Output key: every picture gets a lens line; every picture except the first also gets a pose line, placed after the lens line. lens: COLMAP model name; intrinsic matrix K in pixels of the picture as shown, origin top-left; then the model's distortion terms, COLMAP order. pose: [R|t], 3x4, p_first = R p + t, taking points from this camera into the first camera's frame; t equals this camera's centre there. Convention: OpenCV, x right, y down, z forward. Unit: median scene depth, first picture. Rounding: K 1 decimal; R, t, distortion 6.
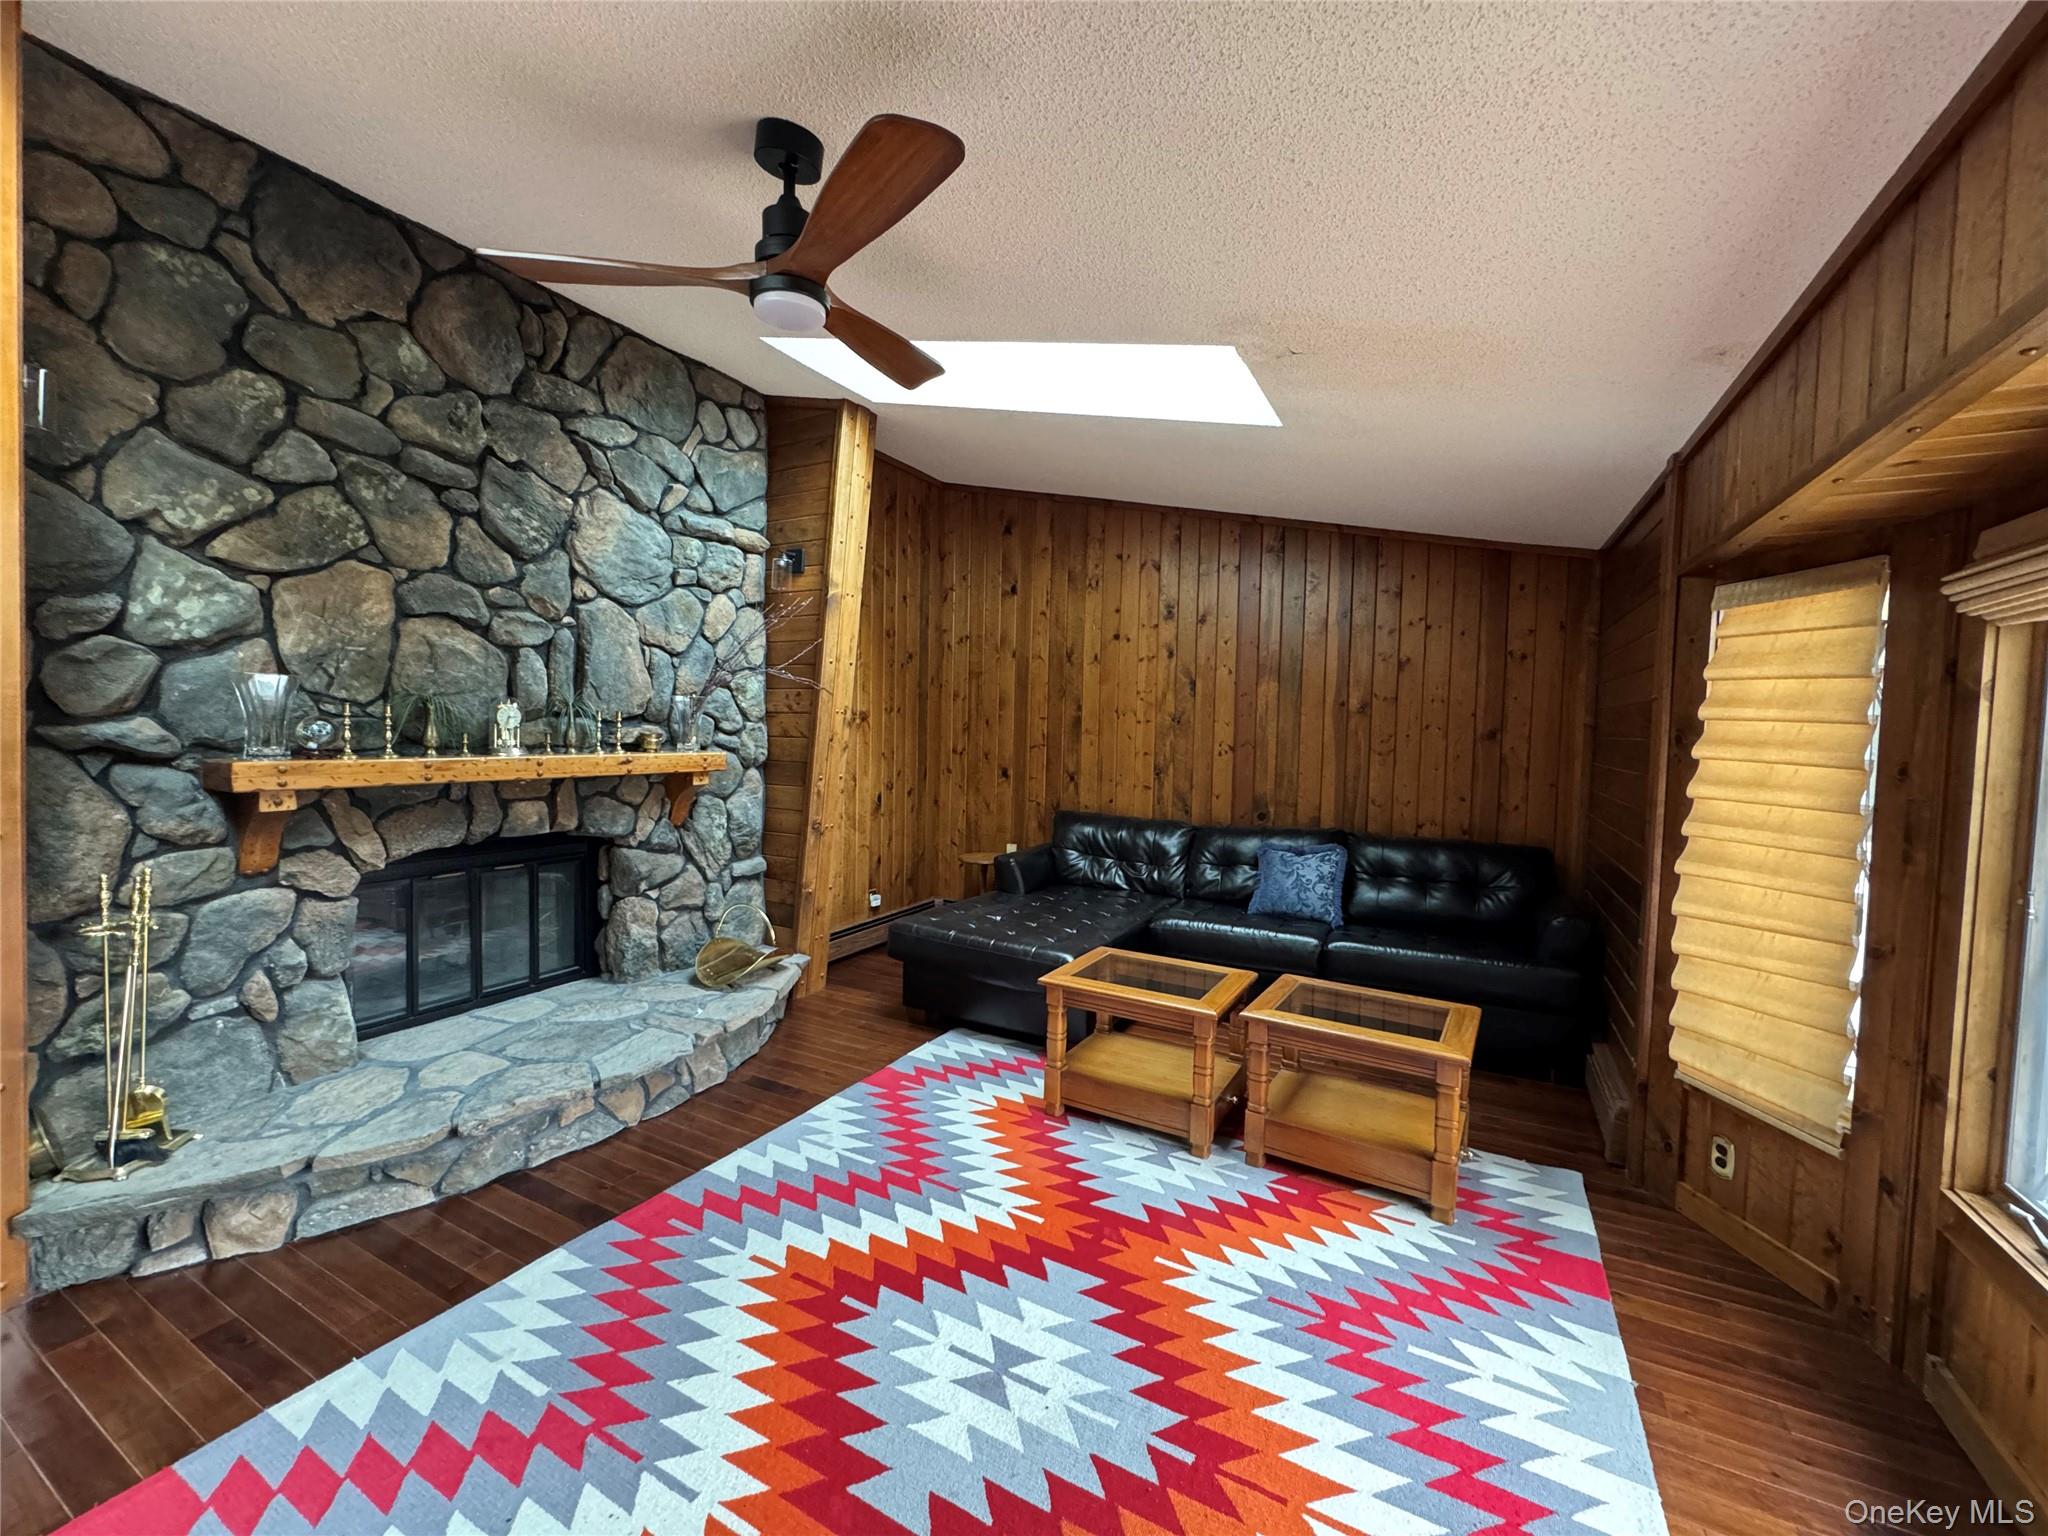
lens RADIAL K [[817.6, 0, 1023.0], [0, 817.6, 764.9], [0, 0, 1]] dist [-0.003150, 0.000098]
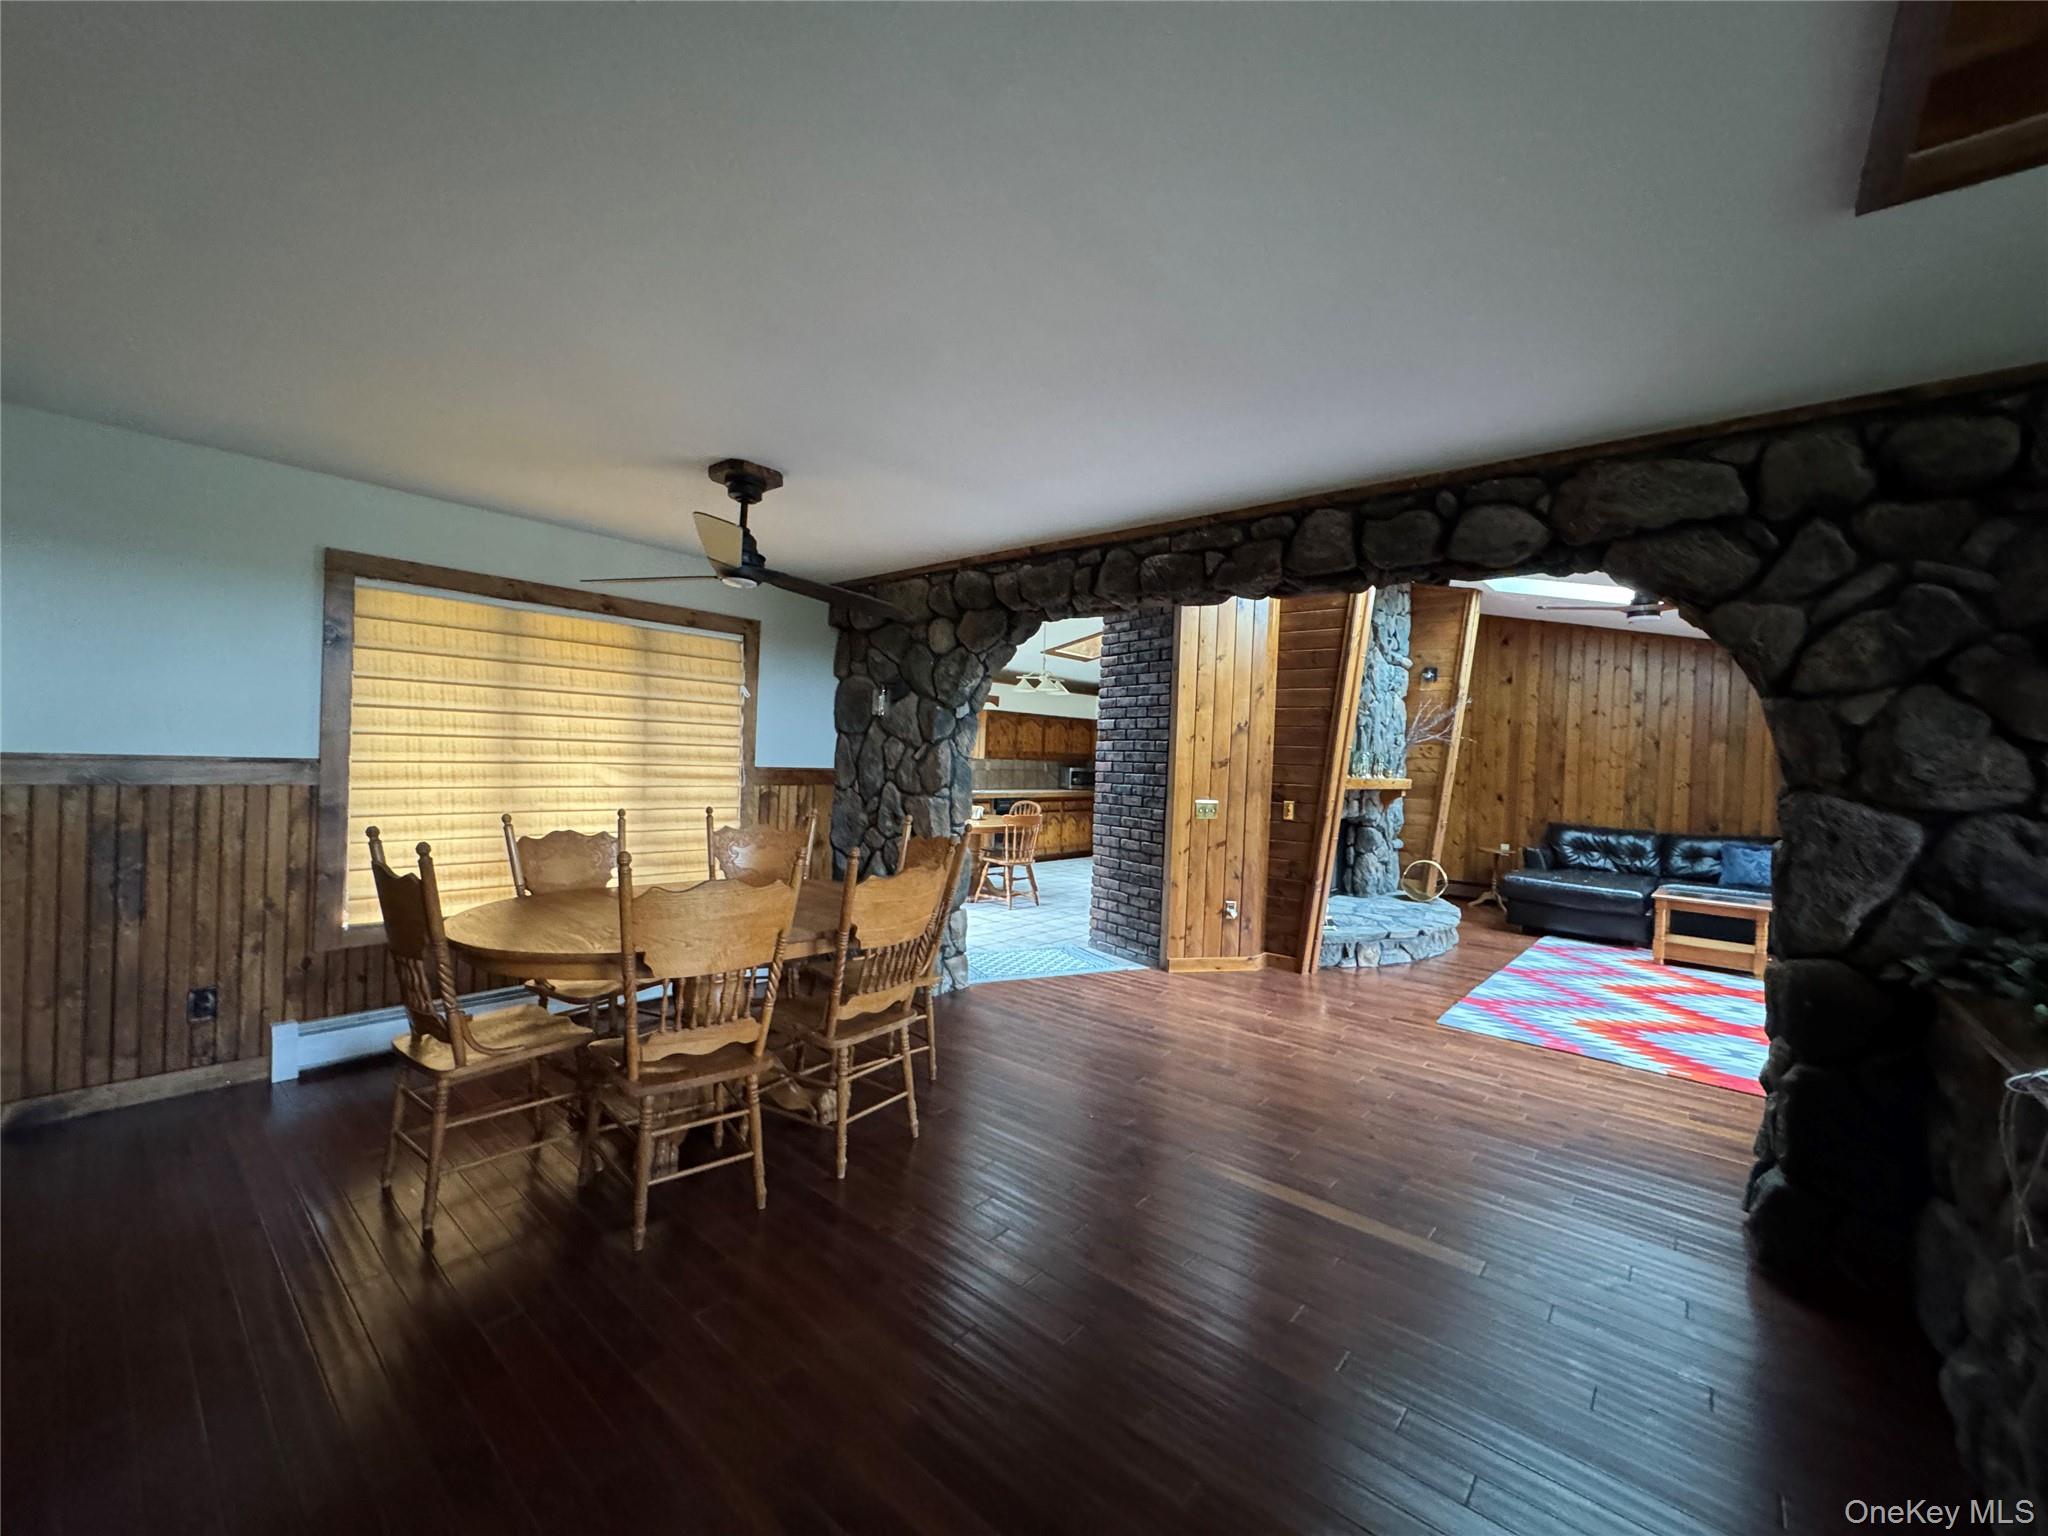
lens RADIAL K [[817.6, 0, 1018.7], [0, 817.6, 762.9], [0, 0, 1]] dist [-0.003150, 0.000098]
pose [[0.975640, 0.019683, -0.218493, -0.671779], [-0.029654, 0.998658, -0.042452, 0.042413], [0.217364, 0.047897, 0.974915, -0.825277]]
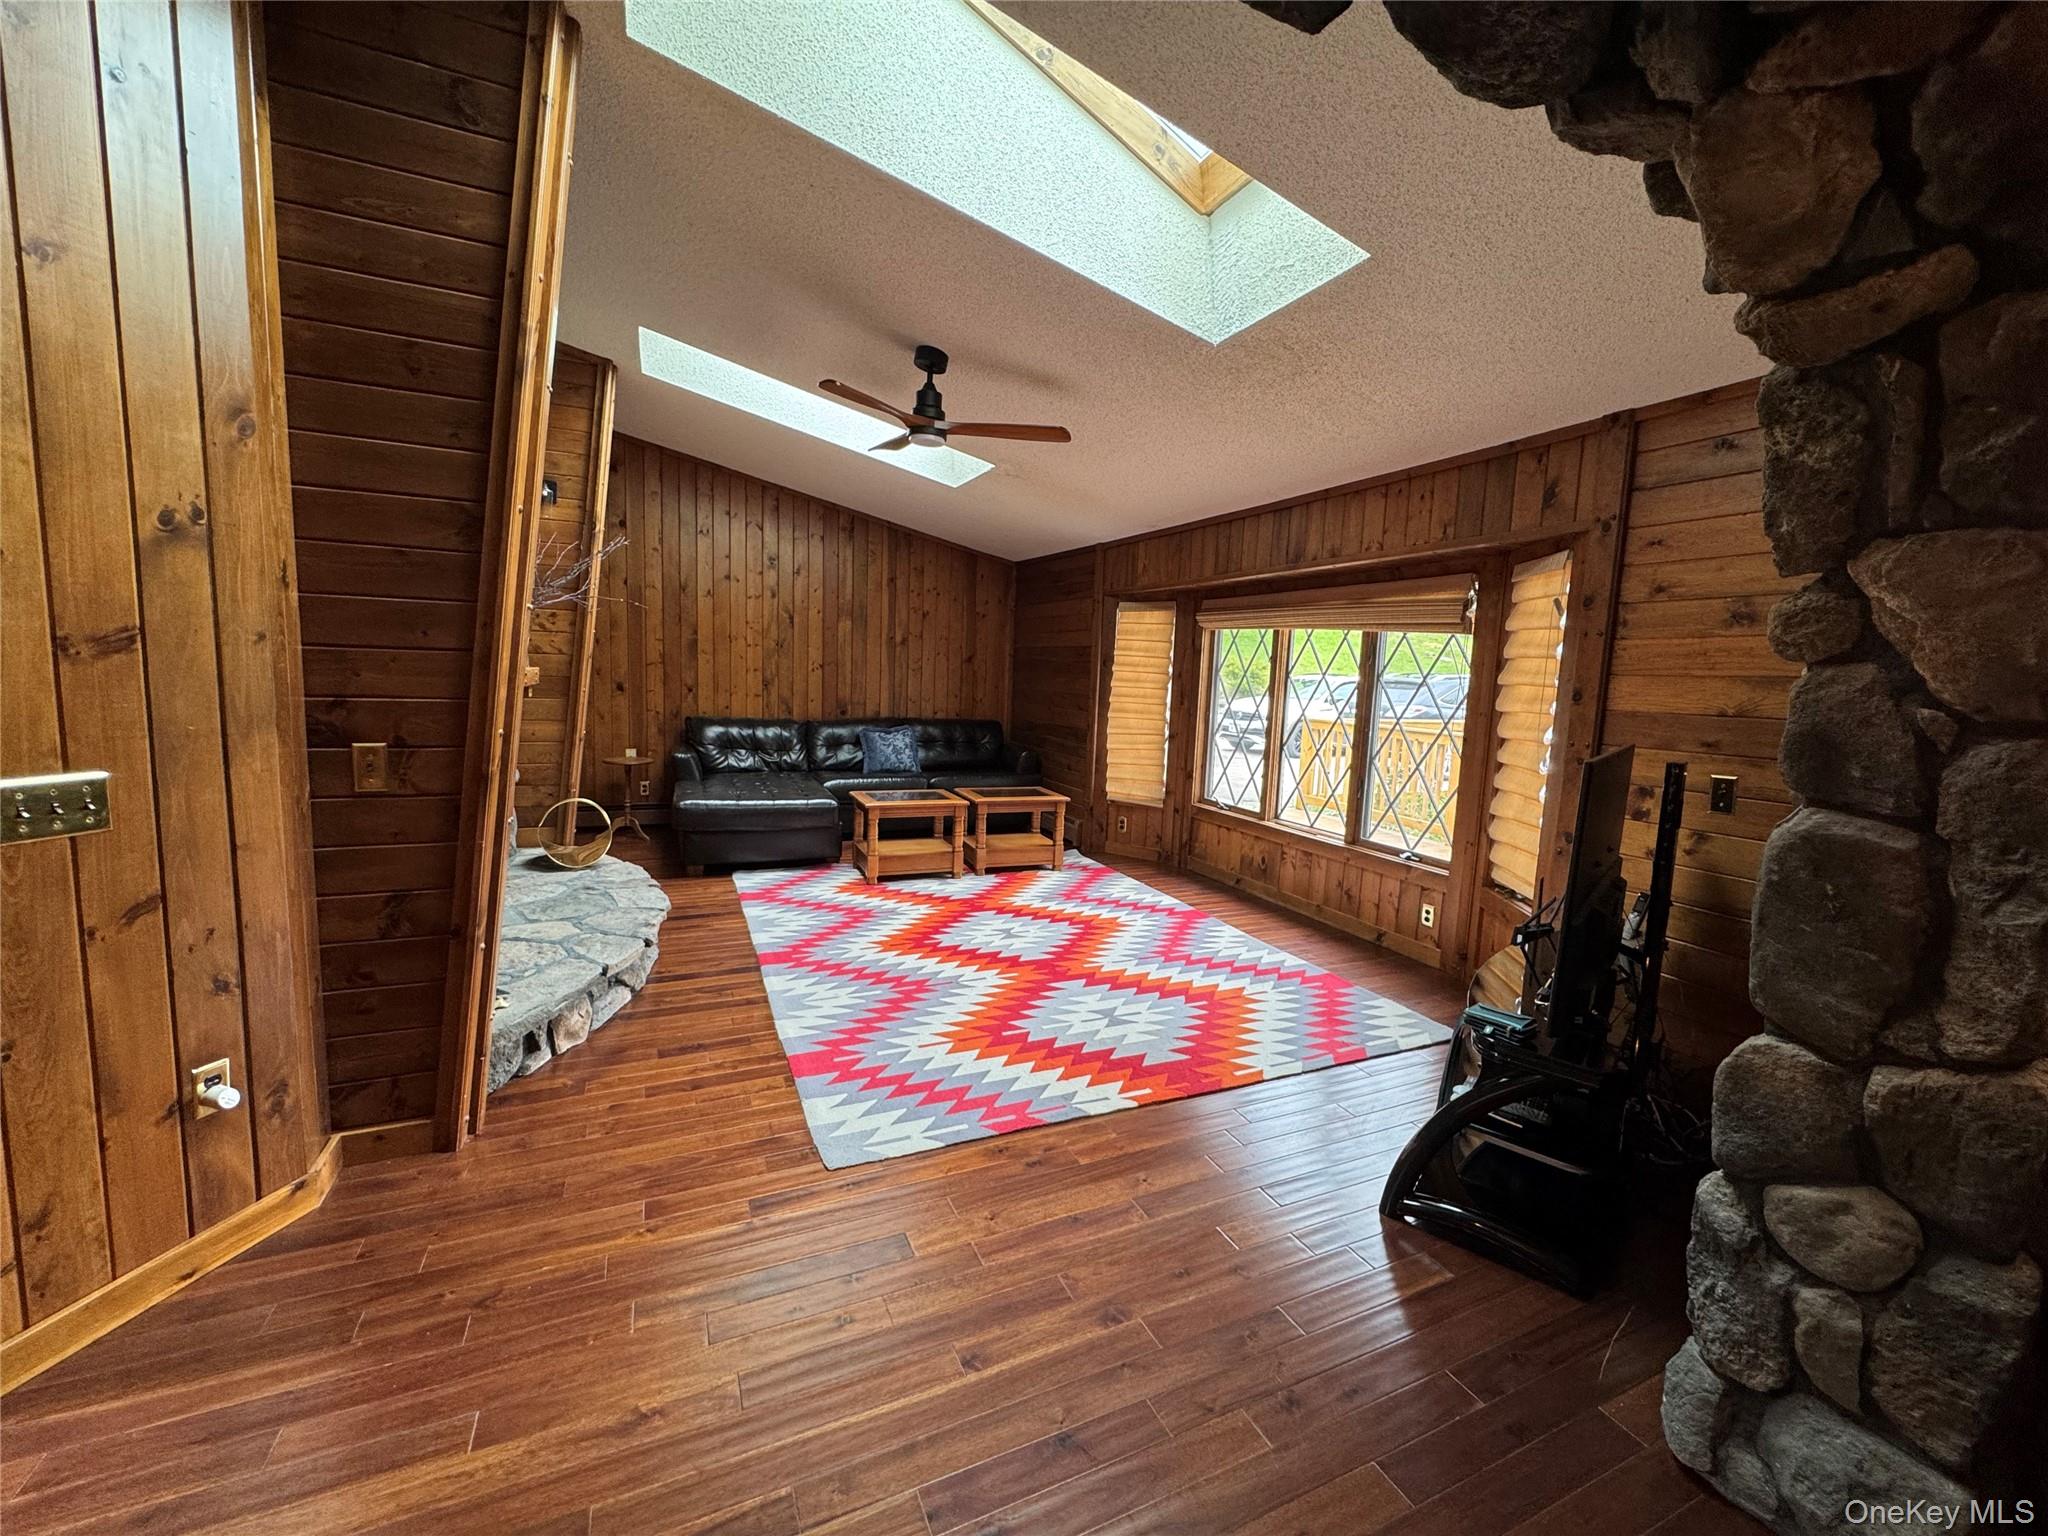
lens RADIAL K [[817.6, 0, 1027.3], [0, 817.6, 764.8], [0, 0, 1]] dist [-0.003150, 0.000098]
pose [[0.608380, -0.090190, 0.788505, -0.682206], [0.011972, 0.994452, 0.104509, 0.006446], [-0.793556, -0.054141, 0.606084, -0.165965]]
